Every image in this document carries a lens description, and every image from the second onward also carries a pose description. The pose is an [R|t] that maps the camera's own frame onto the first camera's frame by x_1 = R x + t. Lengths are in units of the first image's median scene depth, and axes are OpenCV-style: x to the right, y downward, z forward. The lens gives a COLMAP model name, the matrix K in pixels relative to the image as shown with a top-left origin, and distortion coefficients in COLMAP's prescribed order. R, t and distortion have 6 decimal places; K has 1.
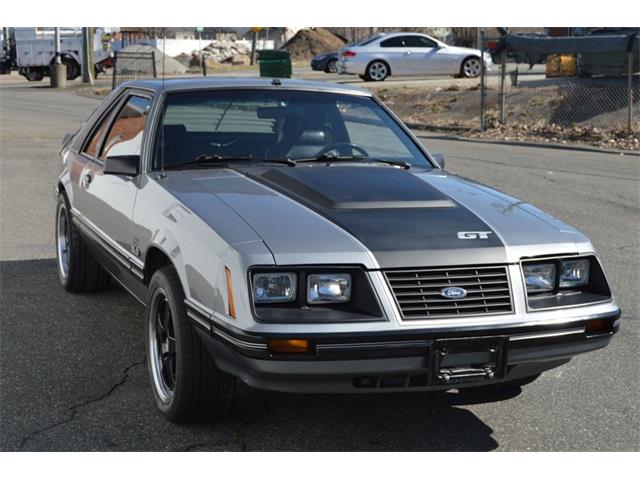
lens RADIAL K [[1111.6, 0, 320.0], [0, 1111.6, 240.0], [0, 0, 1]] dist [-0.070150, -0.066950]
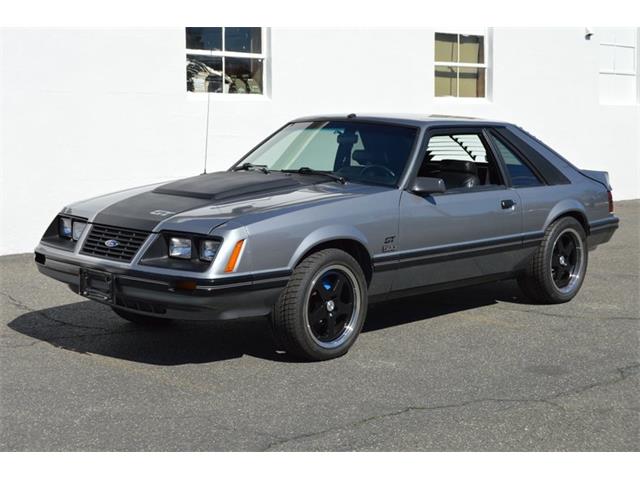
lens RADIAL K [[1186.6, 0, 320.0], [0, 1186.6, 240.0], [0, 0, 1]] dist [-0.063209, -0.068005]
pose [[0.445657, 0.093034, -0.890357, 1.567628], [-0.149624, 0.988336, 0.028379, -0.043016], [0.882611, 0.120571, 0.454378, 0.462281]]
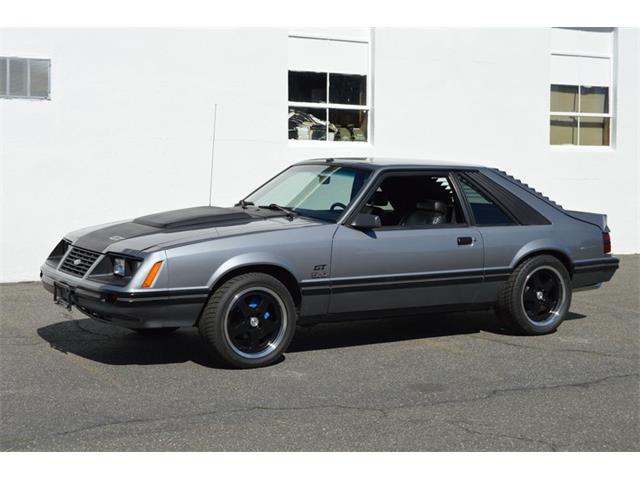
lens RADIAL K [[1138.6, 0, 320.0], [0, 1138.6, 240.0], [0, 0, 1]] dist [-0.057617, -0.025602]
pose [[0.194125, 0.066883, -0.978694, 1.901675], [-0.170111, 0.984853, 0.033562, -0.113262], [0.966115, 0.159971, 0.202562, 0.914279]]
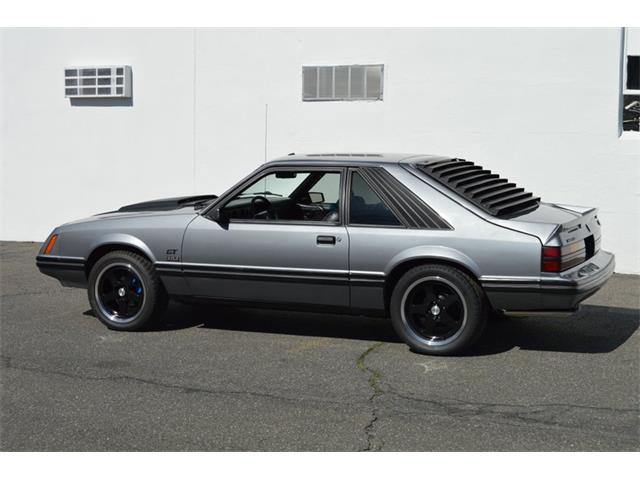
lens RADIAL K [[1060.7, 0, 320.0], [0, 1060.7, 240.0], [0, 0, 1]] dist [-0.061840, -0.017348]
pose [[-0.715925, 0.059420, -0.695644, 1.266700], [-0.119727, 0.971163, 0.206172, -0.442131], [0.687835, 0.230892, -0.688166, 2.718268]]
